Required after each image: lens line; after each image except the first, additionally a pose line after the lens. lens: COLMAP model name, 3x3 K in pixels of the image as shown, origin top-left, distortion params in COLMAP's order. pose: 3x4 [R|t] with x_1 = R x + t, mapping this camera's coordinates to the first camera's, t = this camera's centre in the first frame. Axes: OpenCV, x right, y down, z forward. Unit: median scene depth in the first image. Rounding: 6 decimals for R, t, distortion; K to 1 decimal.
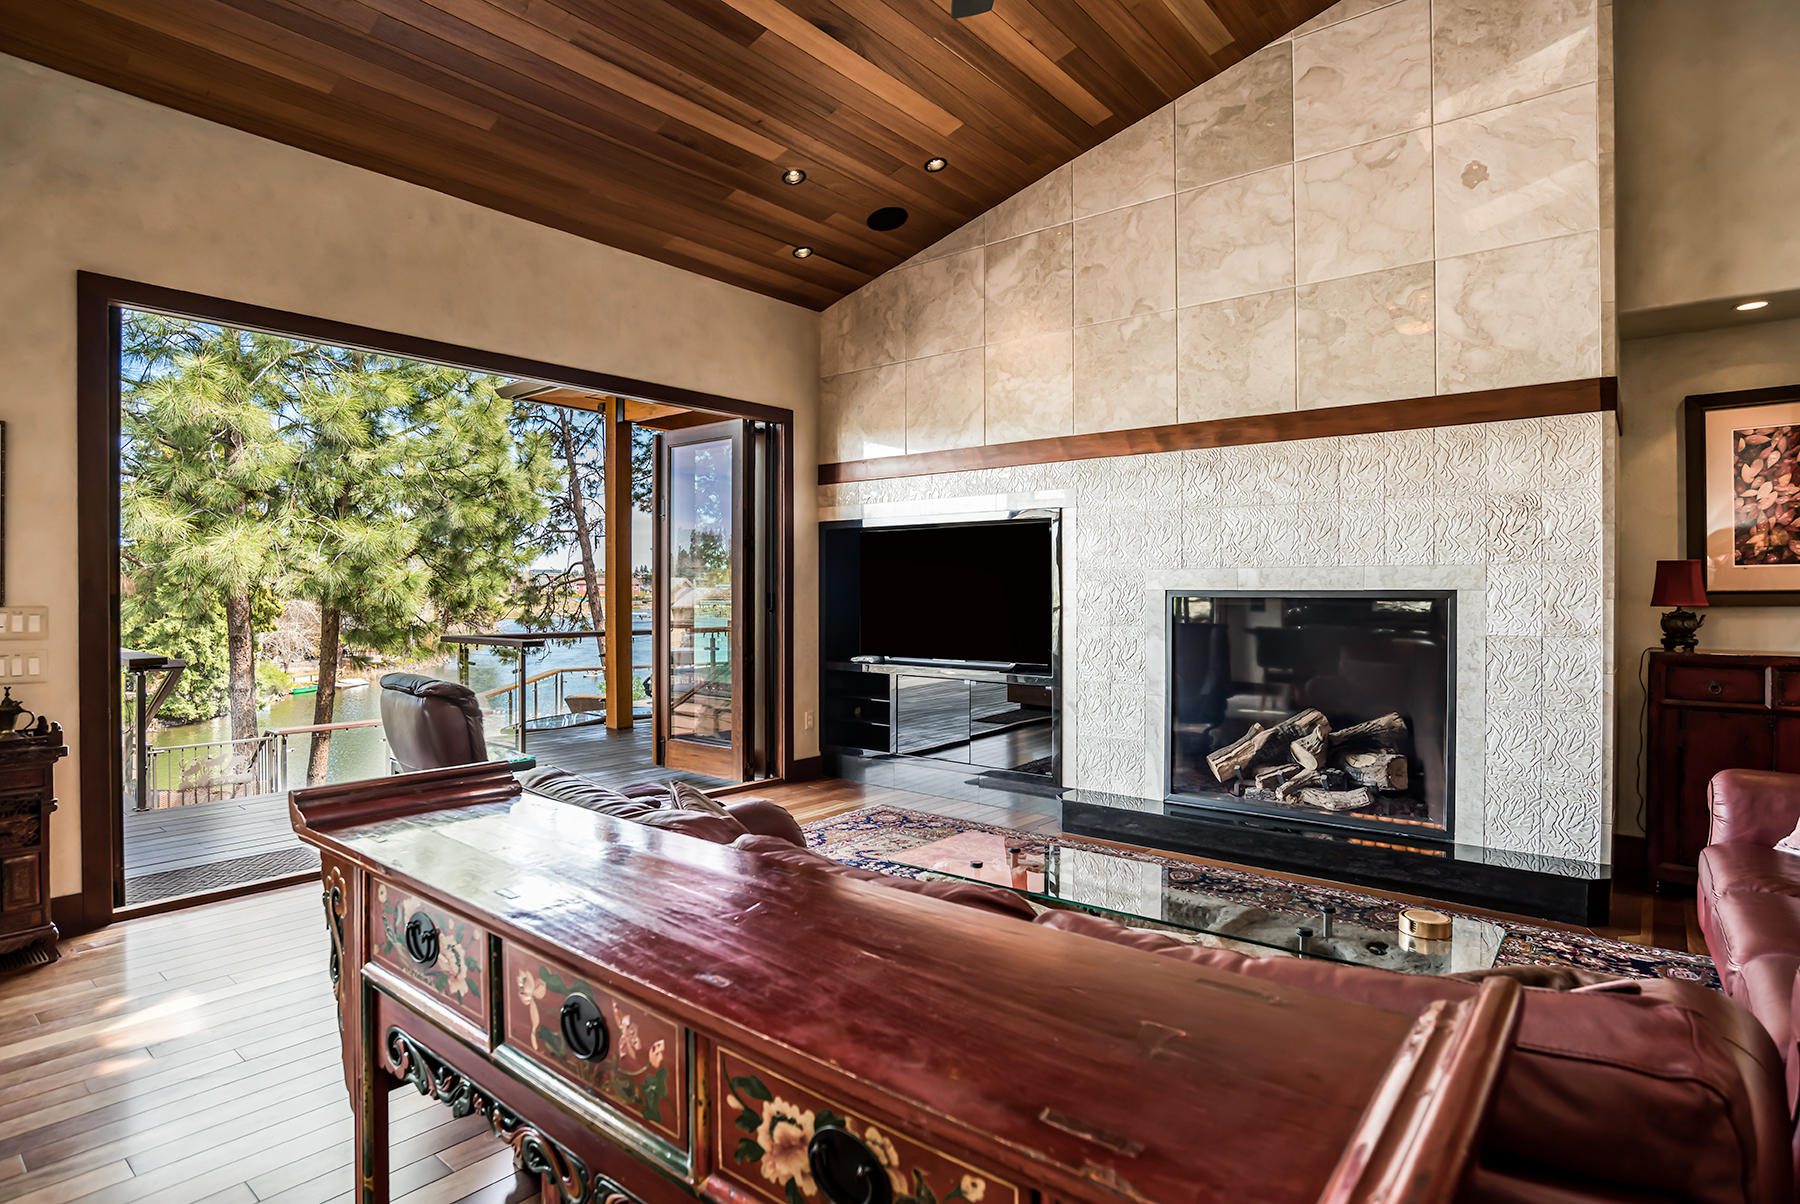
lens RADIAL K [[922.4, 0, 912.2], [0, 922.4, 603.3], [0, 0, 1]] dist [-0.052657, 0.022934]
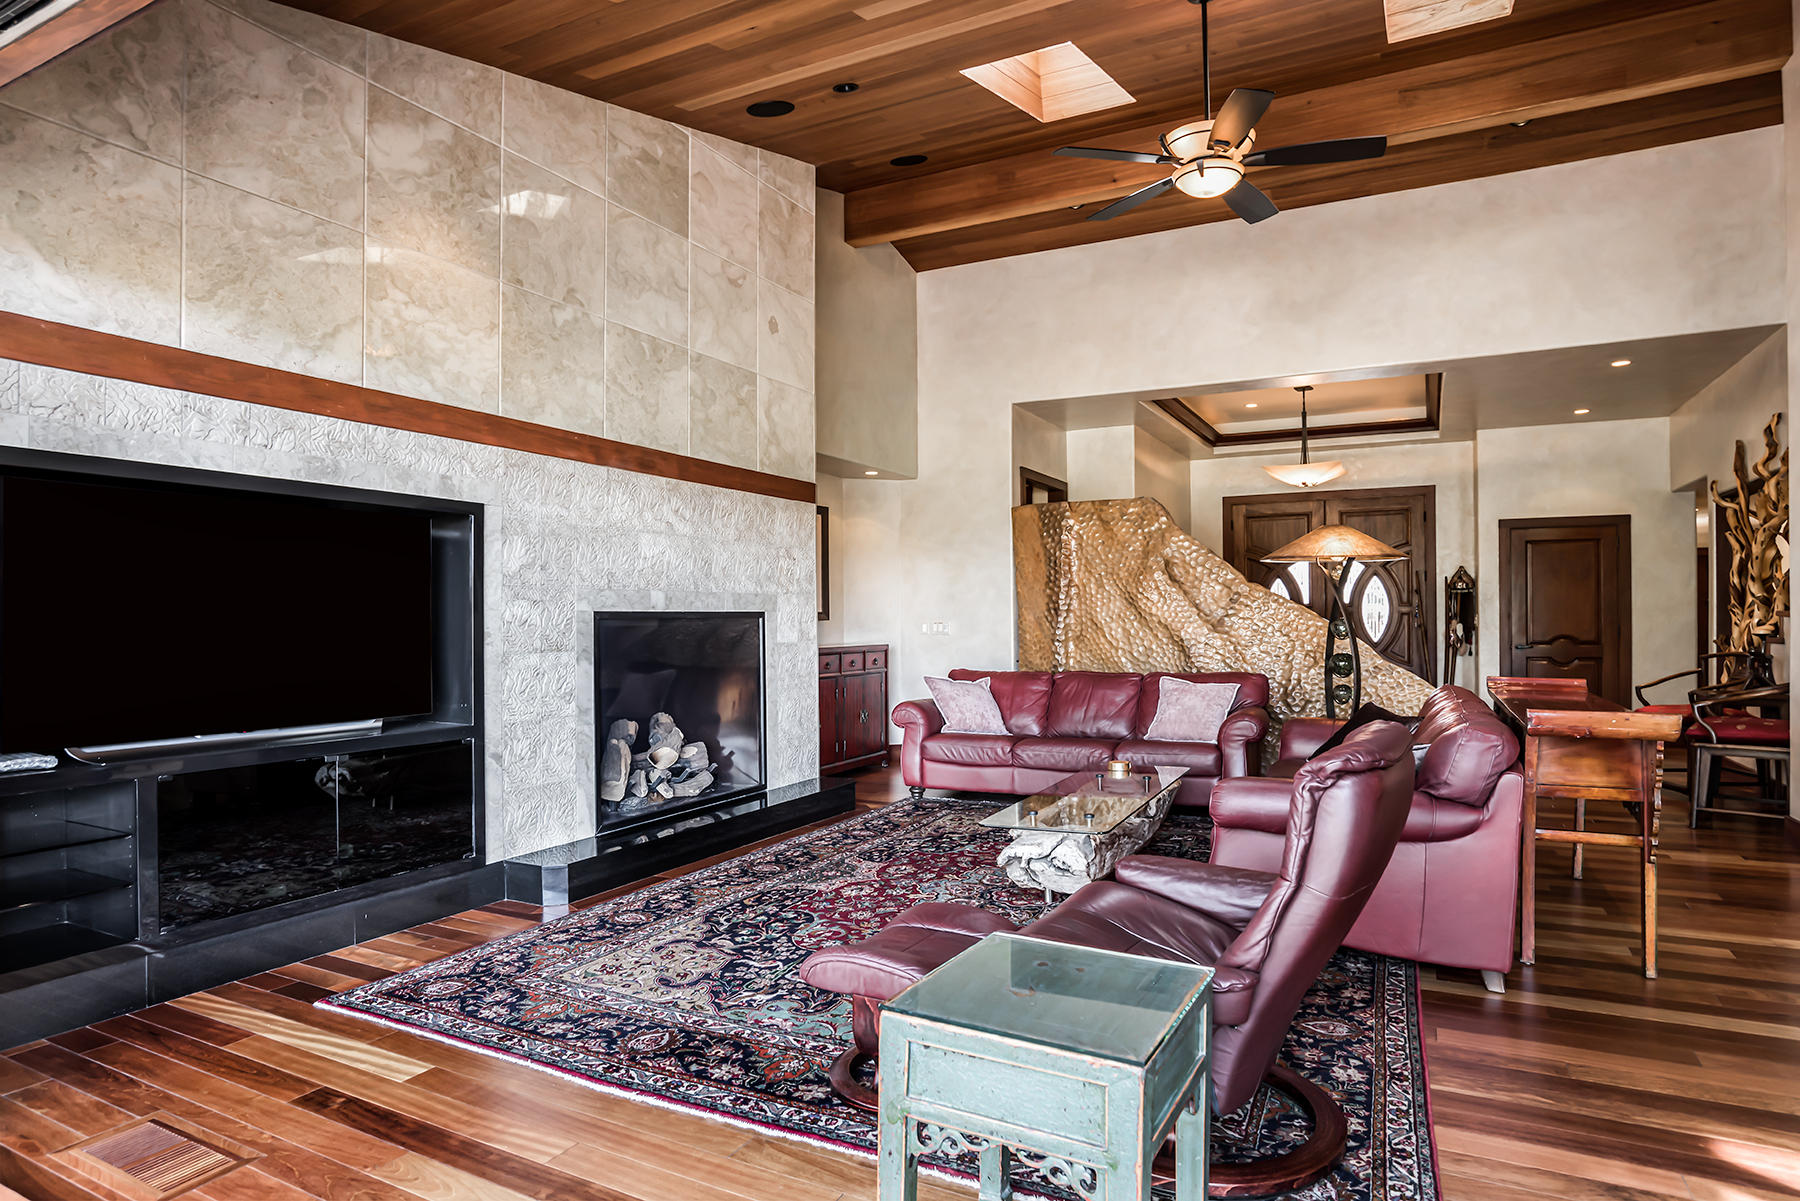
lens RADIAL K [[914.6, 0, 866.9], [0, 914.6, 605.9], [0, 0, 1]] dist [-0.045800, 0.018924]
pose [[-0.123678, 0.006512, 0.992301, -0.703165], [0.007863, 0.999954, -0.005582, -0.012496], [-0.992291, 0.007112, -0.123723, 0.861415]]
